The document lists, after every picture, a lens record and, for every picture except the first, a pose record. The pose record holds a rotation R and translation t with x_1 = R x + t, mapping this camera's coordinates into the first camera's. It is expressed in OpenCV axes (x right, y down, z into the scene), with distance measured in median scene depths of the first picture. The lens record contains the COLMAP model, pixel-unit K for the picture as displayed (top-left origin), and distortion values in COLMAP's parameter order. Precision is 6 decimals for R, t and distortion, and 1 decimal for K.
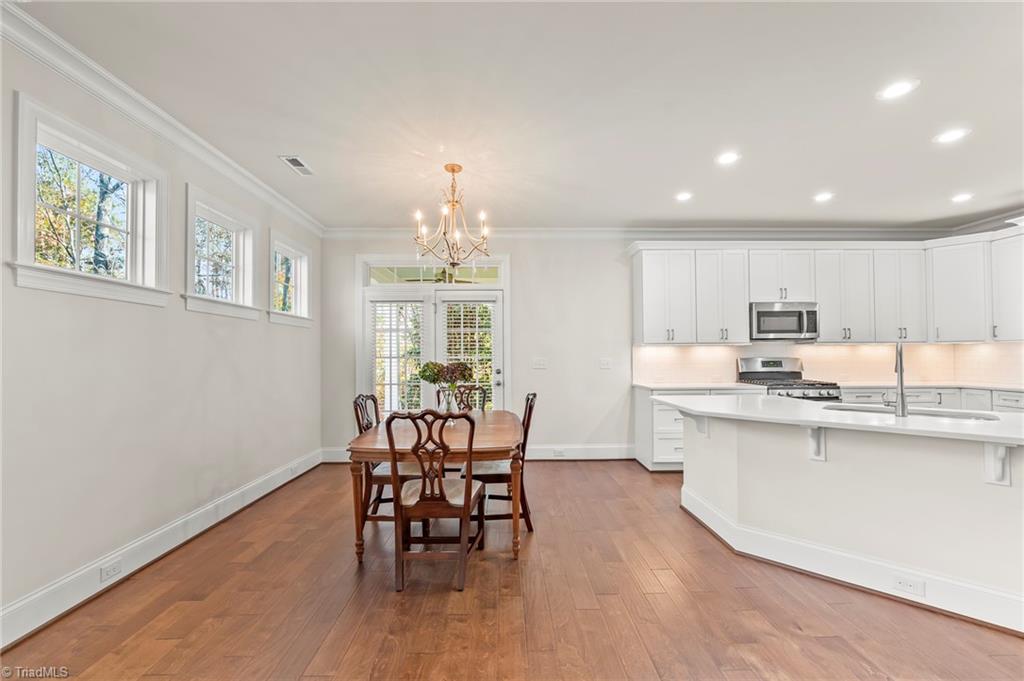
lens RADIAL K [[424.7, 0, 508.5], [0, 424.7, 348.8], [0, 0, 1]] dist [-0.002547, 0.000019]
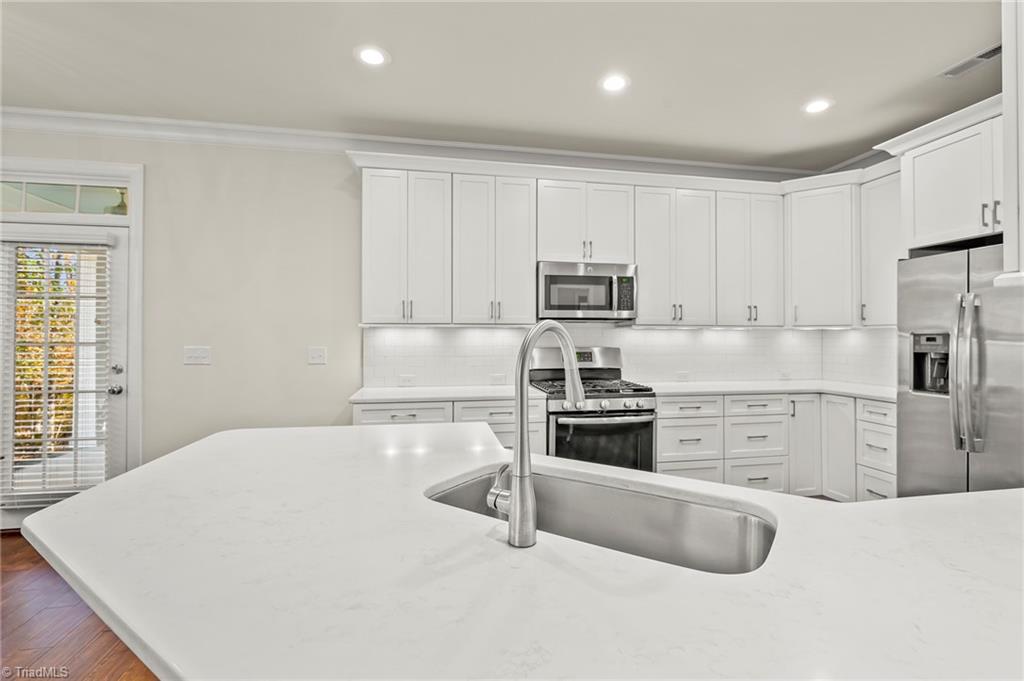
lens RADIAL K [[469.2, 0, 516.1], [0, 469.2, 332.1], [0, 0, 1]] dist [0.002052, 0.000481]
pose [[0.985437, 0.009553, 0.169772, 0.423421], [-0.010914, 0.999915, 0.007087, -0.007117], [-0.169690, -0.008837, 0.985458, 0.310354]]
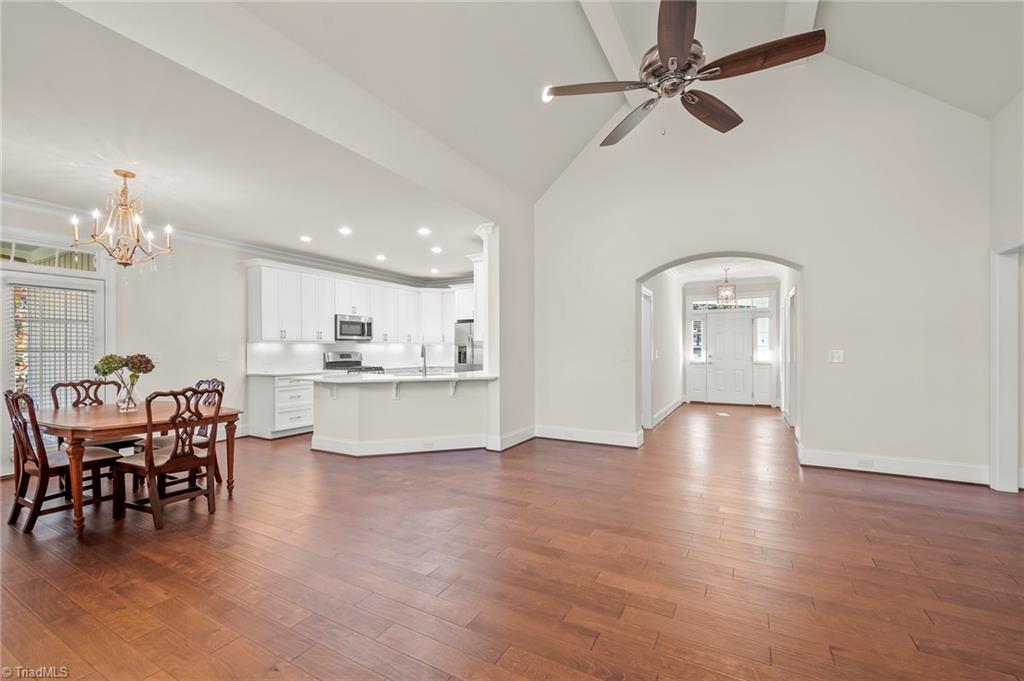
lens RADIAL K [[424.7, 0, 512.4], [0, 424.7, 341.8], [0, 0, 1]] dist [-0.002547, 0.000019]
pose [[0.501951, 0.020085, 0.864663, -0.399523], [-0.012252, 0.999795, -0.016112, 0.002247], [-0.864809, -0.002506, 0.502095, -0.273965]]
